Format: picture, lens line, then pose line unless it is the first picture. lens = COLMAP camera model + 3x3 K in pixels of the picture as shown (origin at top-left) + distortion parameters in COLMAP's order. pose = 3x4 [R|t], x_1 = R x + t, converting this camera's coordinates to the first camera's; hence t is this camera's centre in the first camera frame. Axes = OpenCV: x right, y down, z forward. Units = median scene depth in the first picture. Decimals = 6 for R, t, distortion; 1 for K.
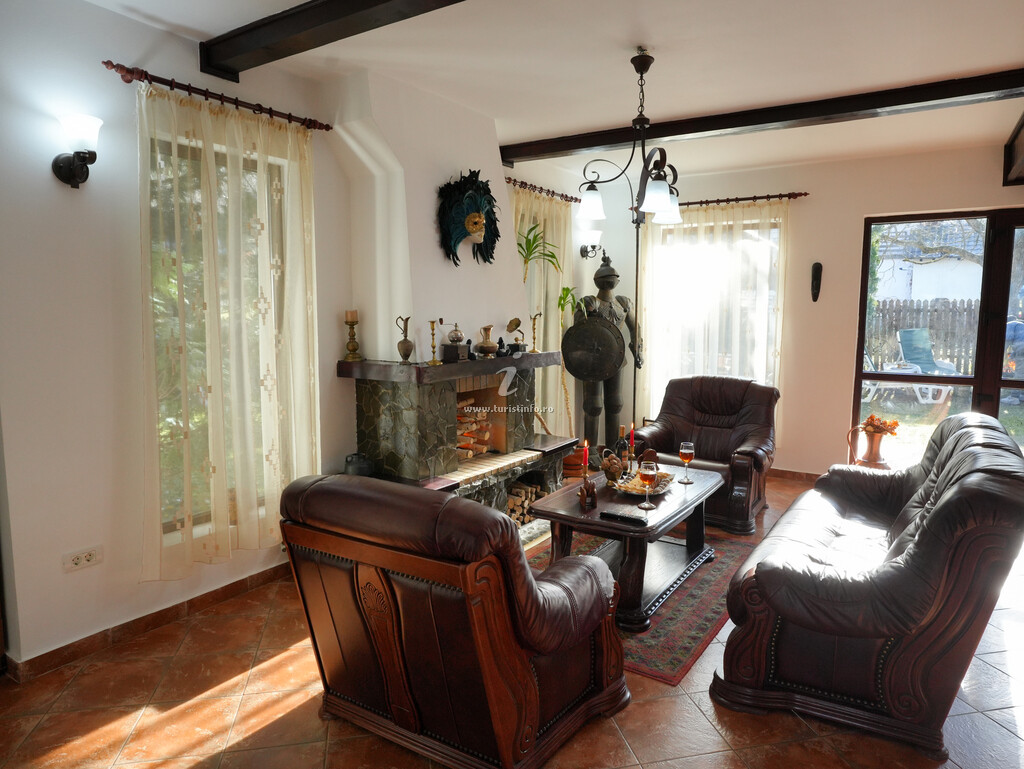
lens RADIAL K [[625.9, 0, 510.2], [0, 625.9, 377.5], [0, 0, 1]] dist [-0.046278, 0.037718]
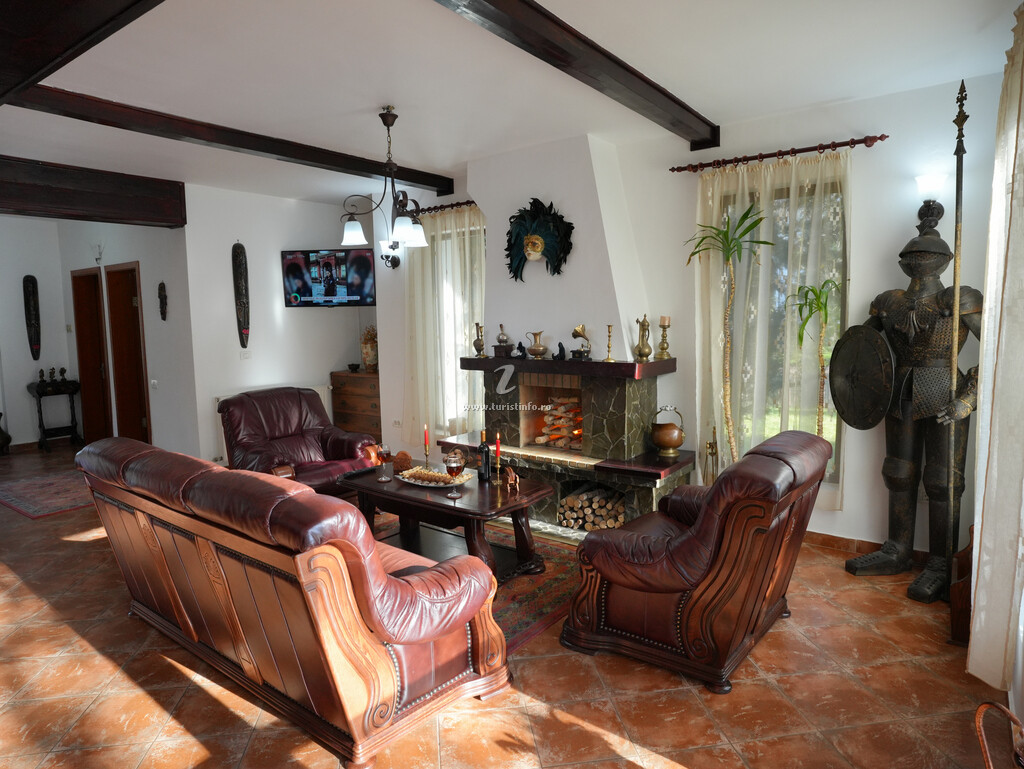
lens RADIAL K [[625.9, 0, 510.2], [0, 625.9, 377.5], [0, 0, 1]] dist [-0.046278, 0.037718]
pose [[-0.040531, 0.097171, -0.994442, 1.154522], [-0.091875, 0.990681, 0.100548, -0.113126], [0.994945, 0.095440, -0.031225, 1.024125]]
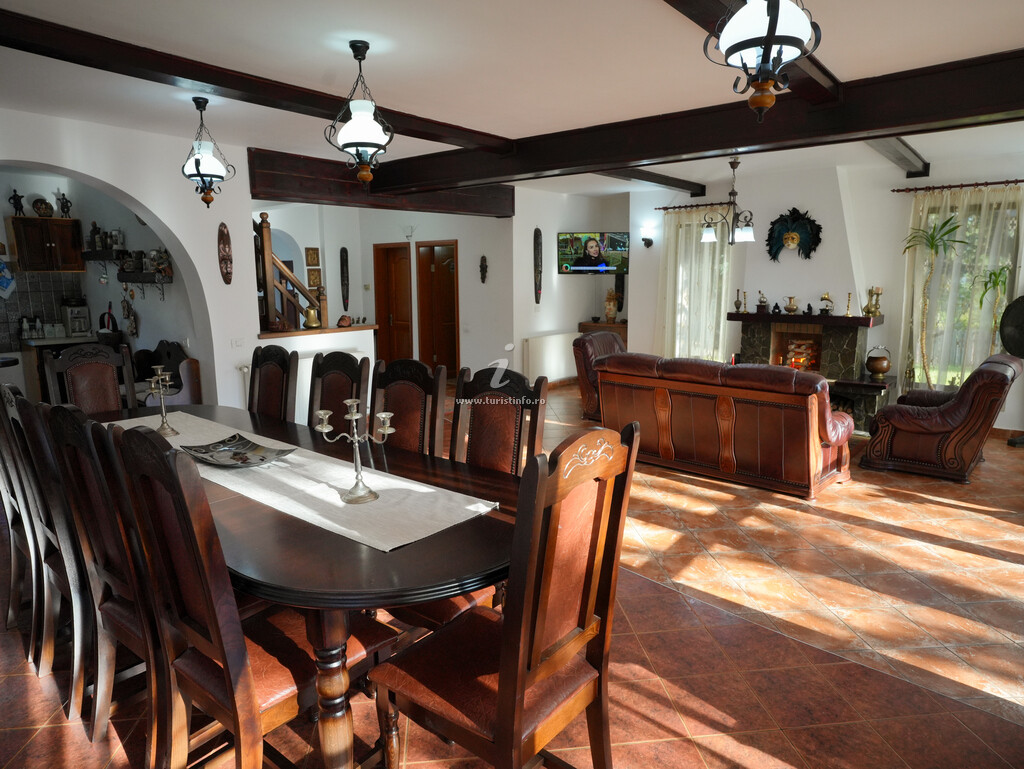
lens RADIAL K [[625.9, 0, 510.2], [0, 625.9, 377.5], [0, 0, 1]] dist [-0.046278, 0.037718]
pose [[-0.095342, 0.160901, -0.982355, 1.850149], [-0.102075, 0.980068, 0.170433, -0.076845], [0.990197, 0.116523, -0.077018, 0.386374]]
